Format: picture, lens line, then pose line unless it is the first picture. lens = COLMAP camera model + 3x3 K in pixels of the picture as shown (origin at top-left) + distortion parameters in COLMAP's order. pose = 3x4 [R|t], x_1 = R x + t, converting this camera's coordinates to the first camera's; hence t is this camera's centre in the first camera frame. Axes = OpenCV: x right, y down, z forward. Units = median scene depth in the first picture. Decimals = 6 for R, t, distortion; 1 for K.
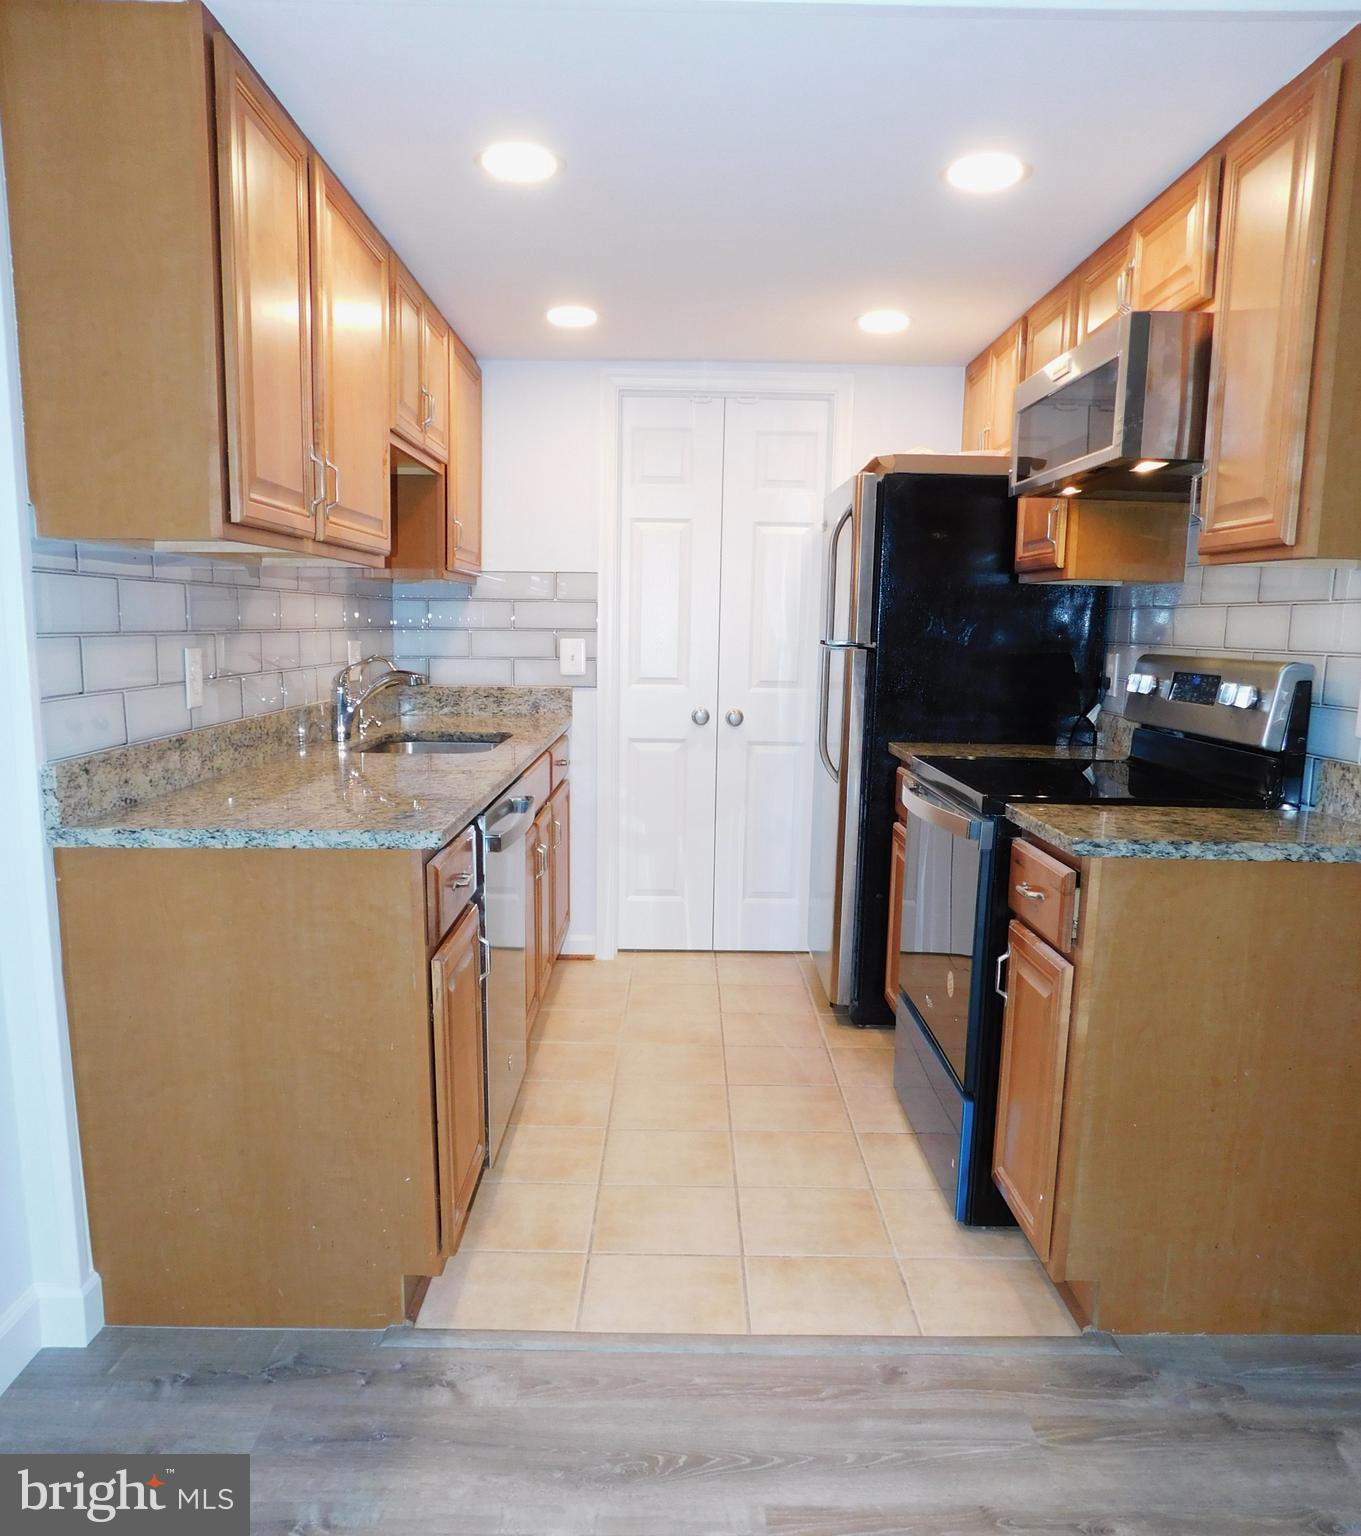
lens RADIAL K [[1222.0, 0, 681.0], [0, 1222.0, 838.5], [0, 0, 1]] dist [-0.014144, 0.006061]
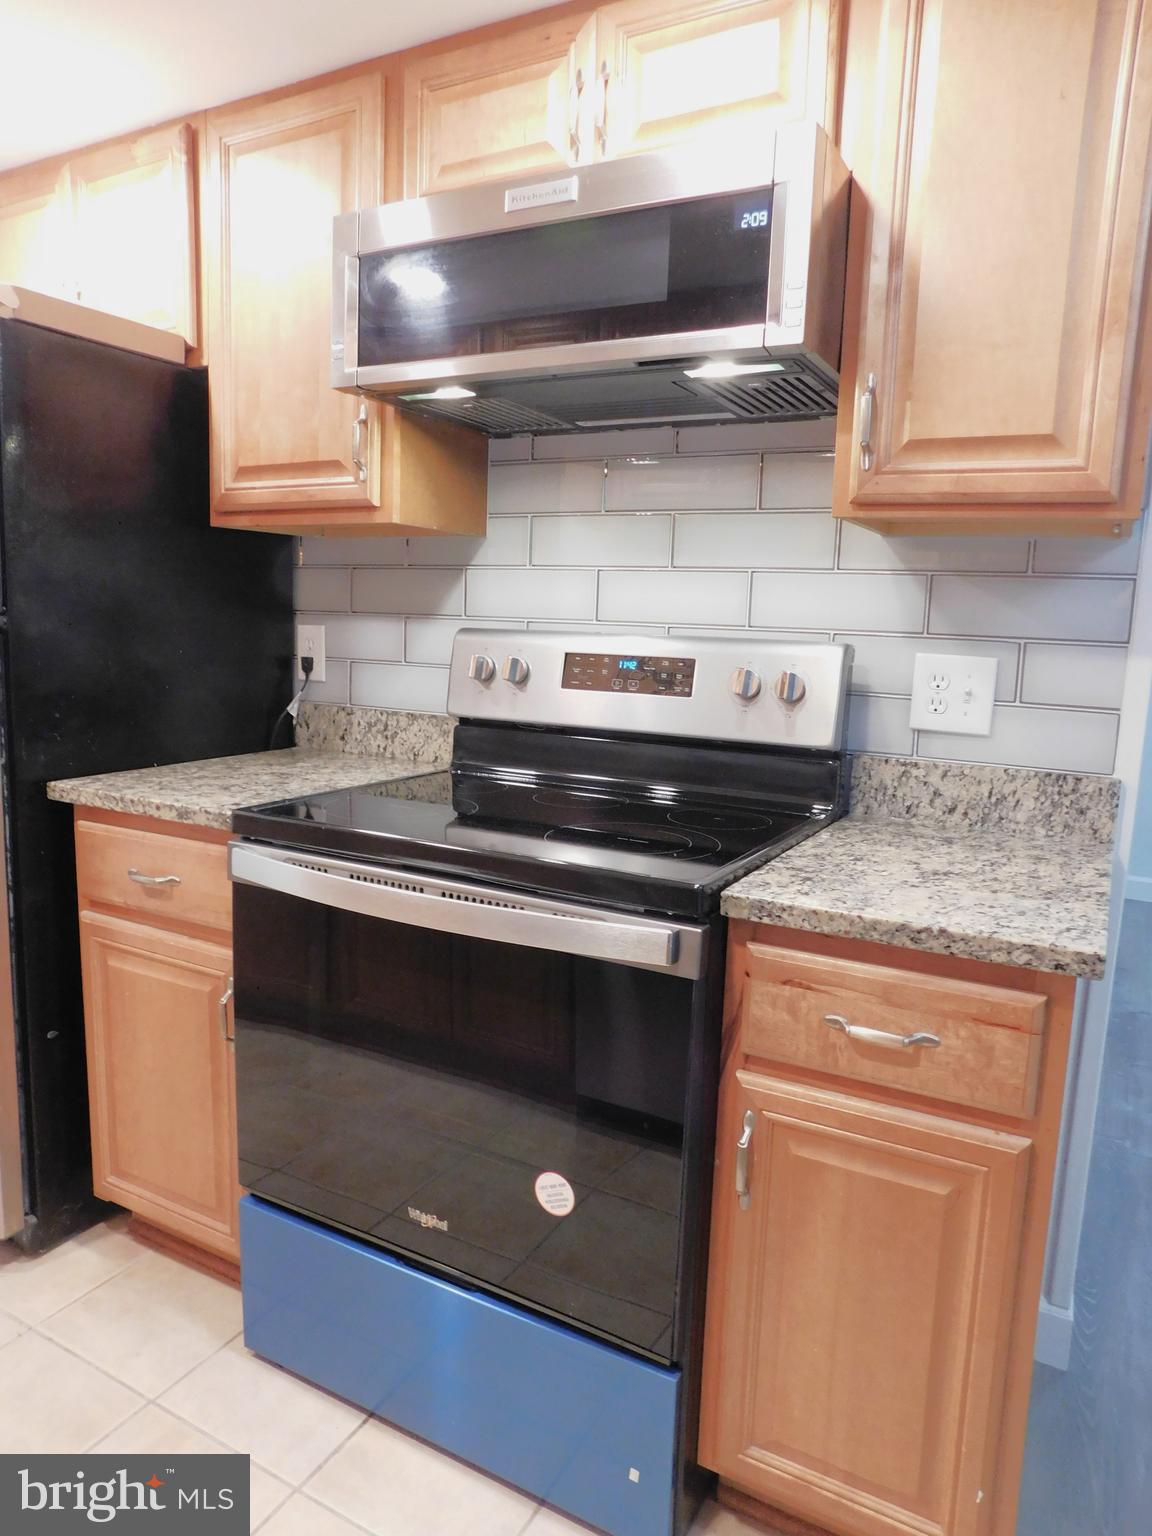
lens RADIAL K [[1036.3, 0, 576.0], [0, 1036.3, 768.0], [0, 0, 1]] dist [-0.055589, 0.042635]
pose [[0.490376, -0.131640, 0.861512, -0.143303], [0.128893, 0.988610, 0.077694, -0.099251], [-0.861927, 0.072943, 0.501758, 0.577788]]
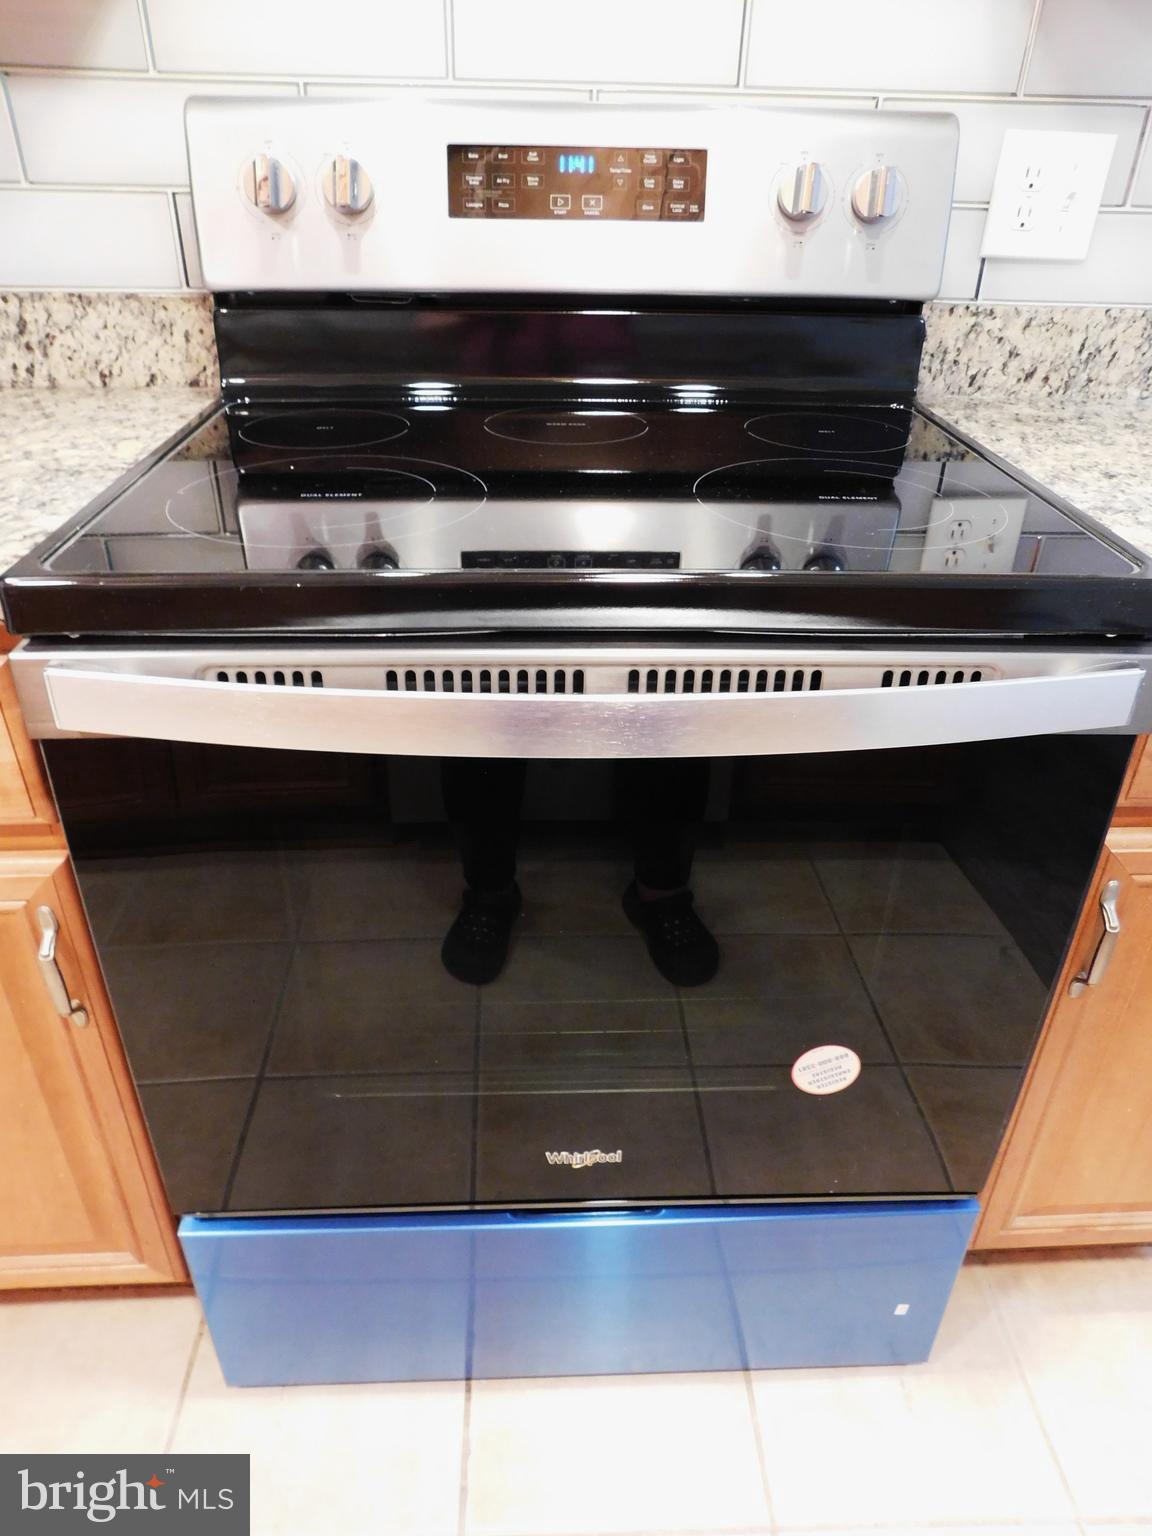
lens RADIAL K [[1051.1, 0, 576.0], [0, 1051.1, 768.0], [0, 0, 1]] dist [-0.081002, 0.074191]
pose [[-0.038418, -0.527263, 0.848833, -0.005832], [0.154686, 0.836082, 0.526344, -0.118476], [-0.987216, 0.151523, 0.049440, 0.836890]]
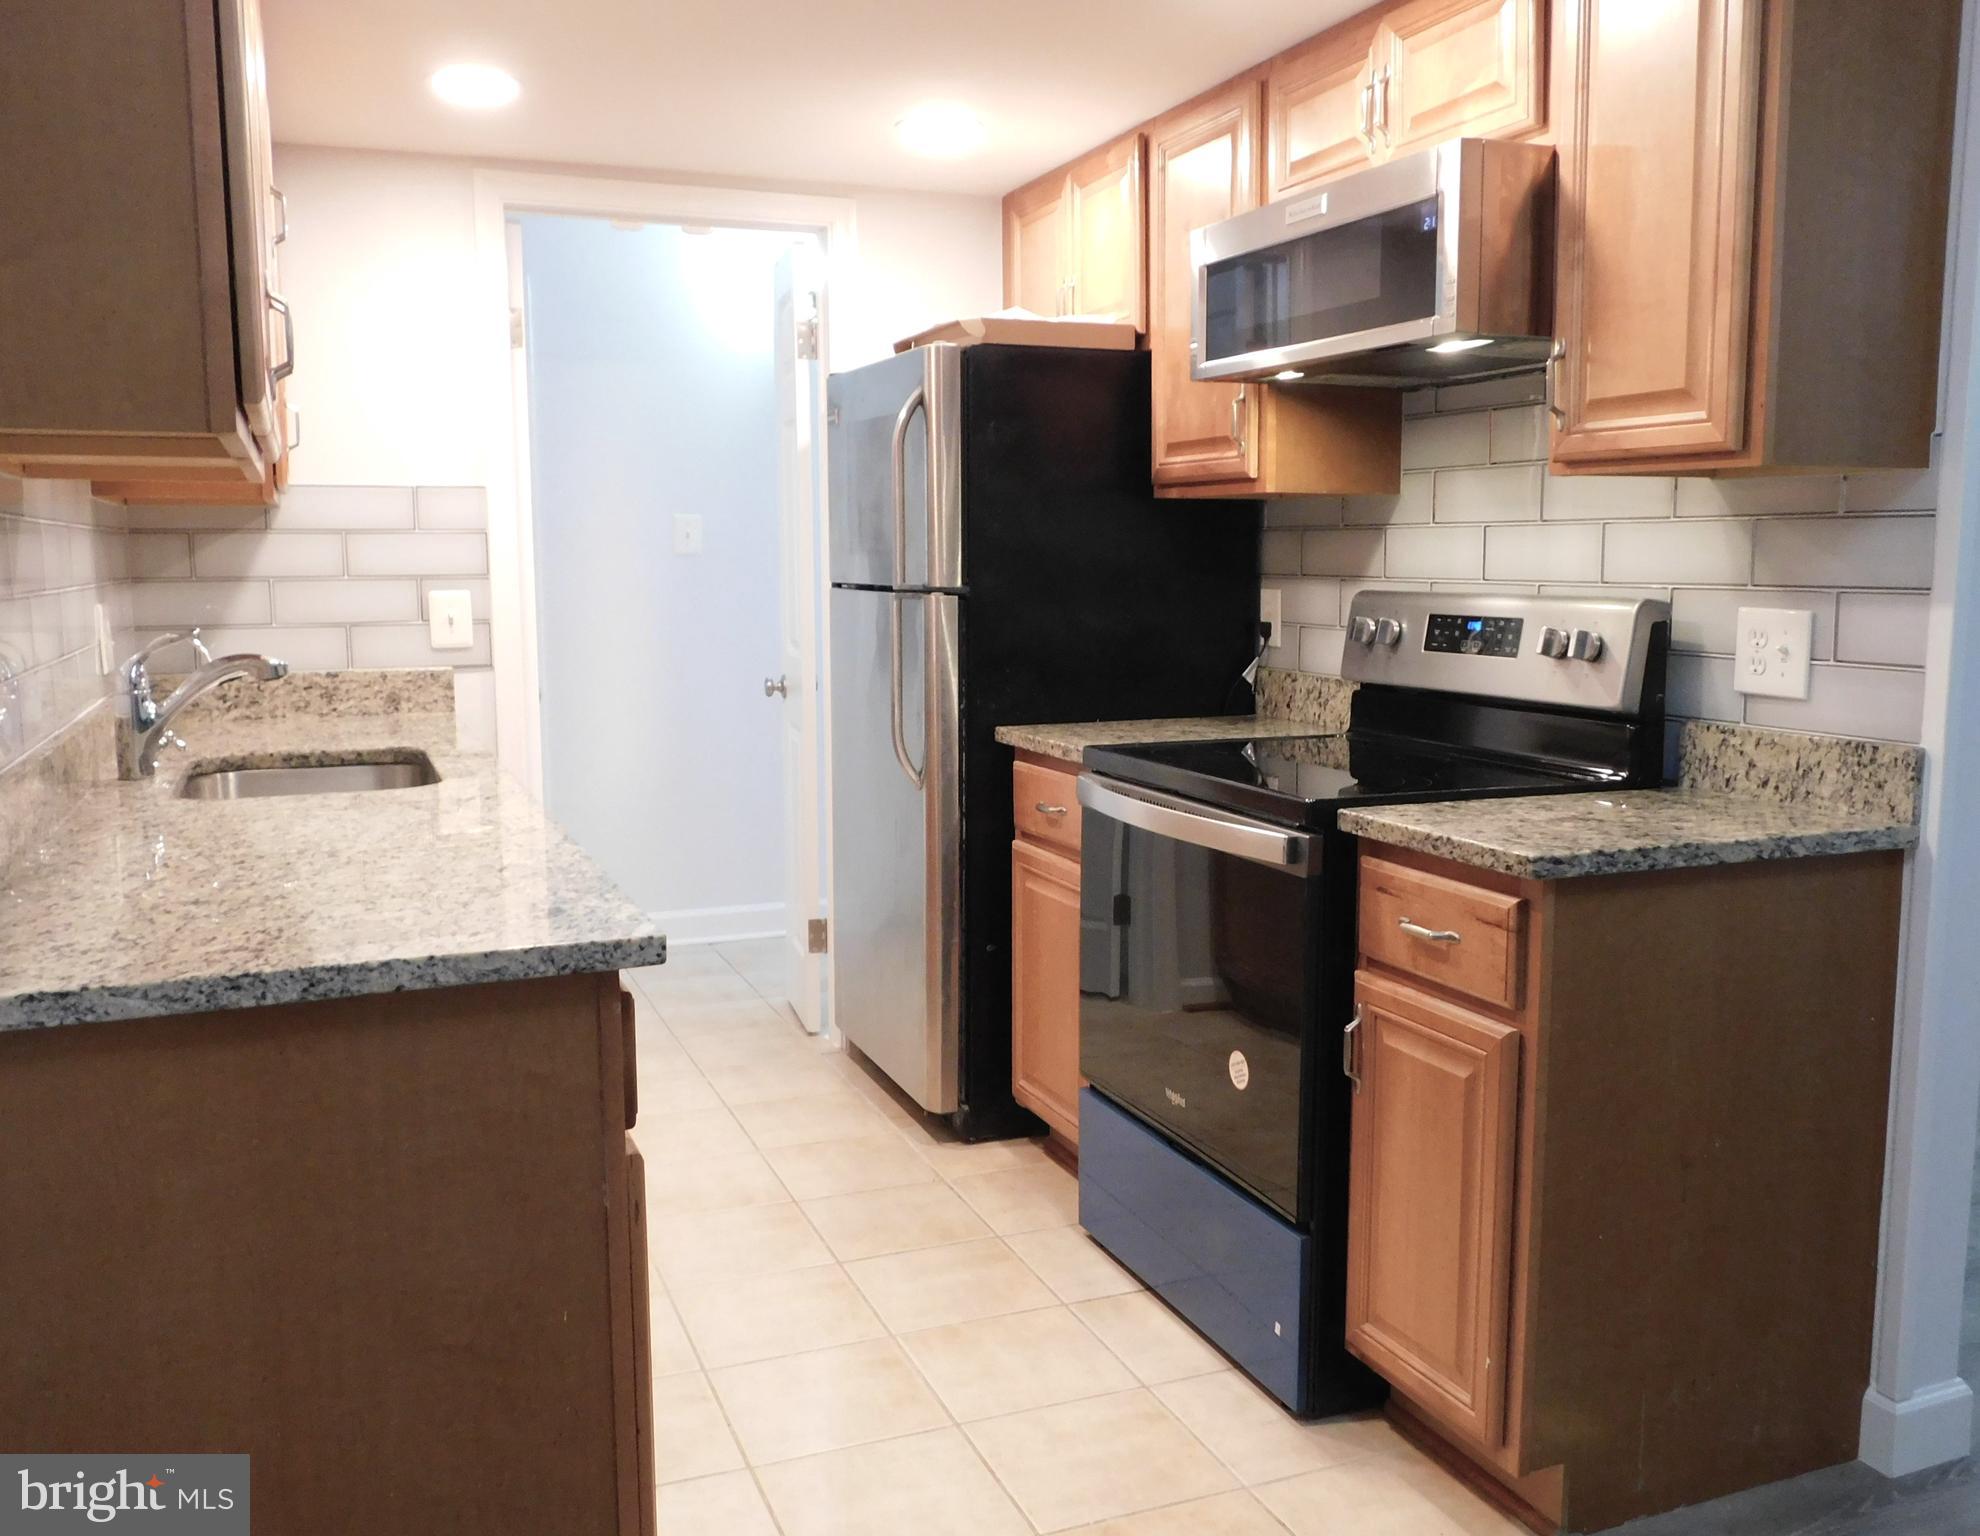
lens RADIAL K [[1717.6, 0, 990.0], [0, 1717.6, 768.0], [0, 0, 1]] dist [0.020850, 0.009565]
pose [[0.930594, -0.066672, 0.359929, -0.203794], [0.083165, 0.996068, -0.030515, -0.027982], [-0.356480, 0.058330, 0.932480, 0.096235]]
